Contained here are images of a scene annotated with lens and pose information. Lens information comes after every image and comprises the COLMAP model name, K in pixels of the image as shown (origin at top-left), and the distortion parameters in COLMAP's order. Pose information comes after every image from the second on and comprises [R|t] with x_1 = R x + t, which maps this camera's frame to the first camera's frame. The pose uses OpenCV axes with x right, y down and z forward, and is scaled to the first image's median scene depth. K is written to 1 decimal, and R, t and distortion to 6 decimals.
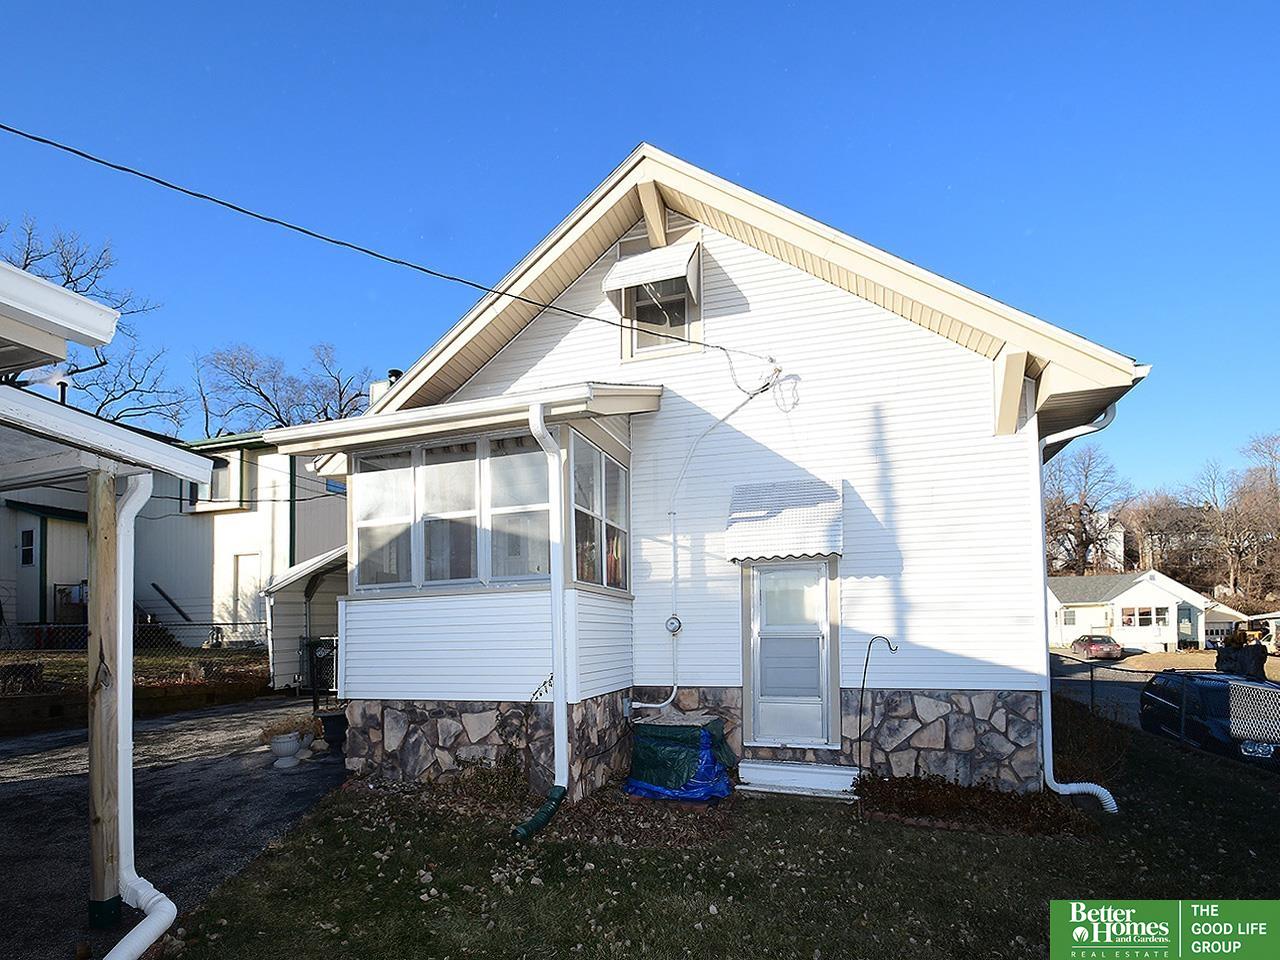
lens RADIAL K [[619.2, 0, 639.9], [0, 619.2, 594.8], [0, 0, 1]] dist [-0.013509, -0.000542]
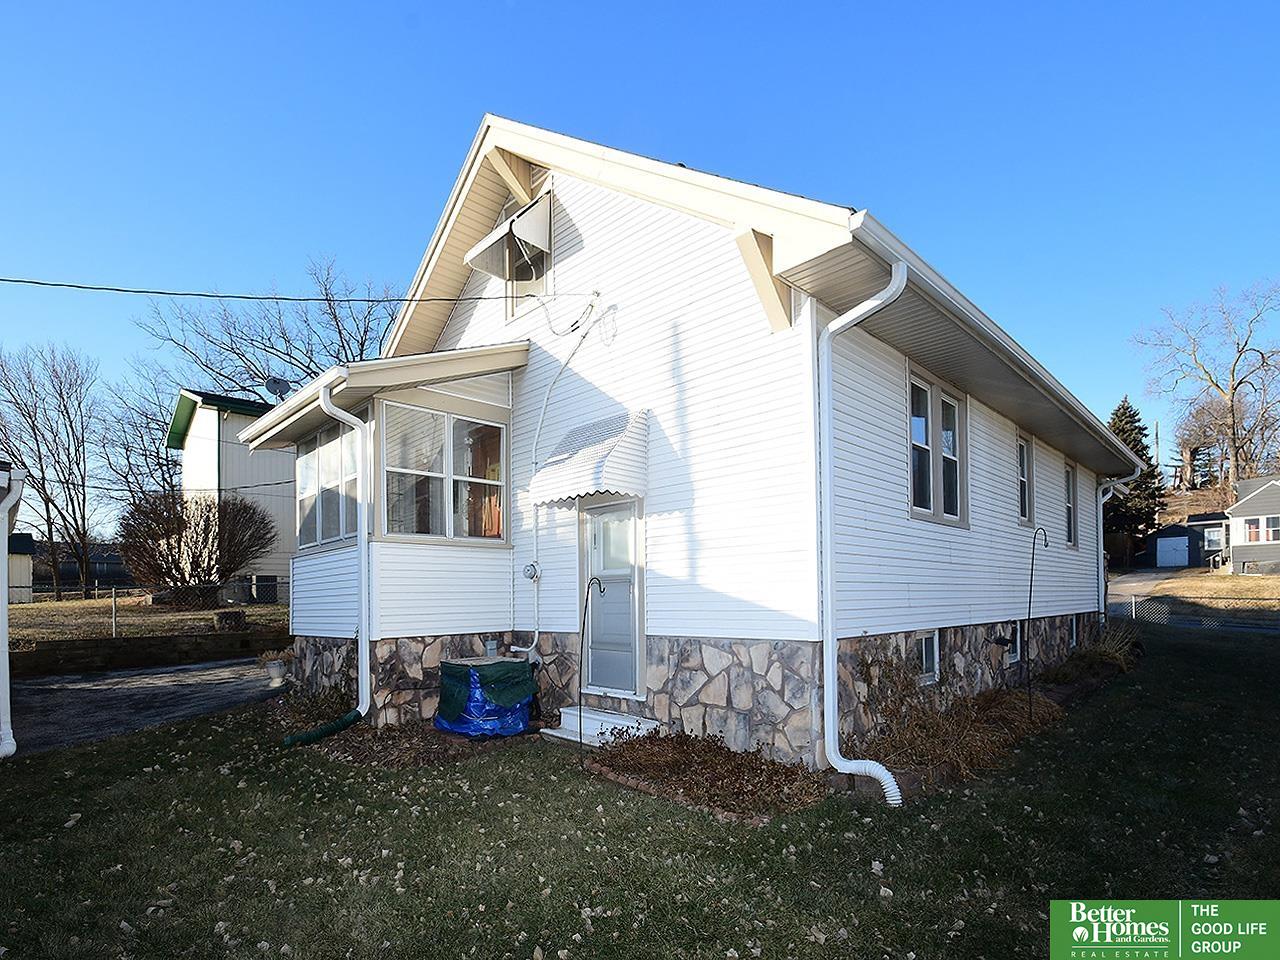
lens RADIAL K [[645.4, 0, 639.3], [0, 645.4, 564.2], [0, 0, 1]] dist [-0.022991, -0.000207]
pose [[0.892837, -0.028870, -0.449455, 0.769866], [0.037508, 0.999243, 0.010324, 0.034787], [0.448816, -0.026076, 0.893244, 0.136379]]
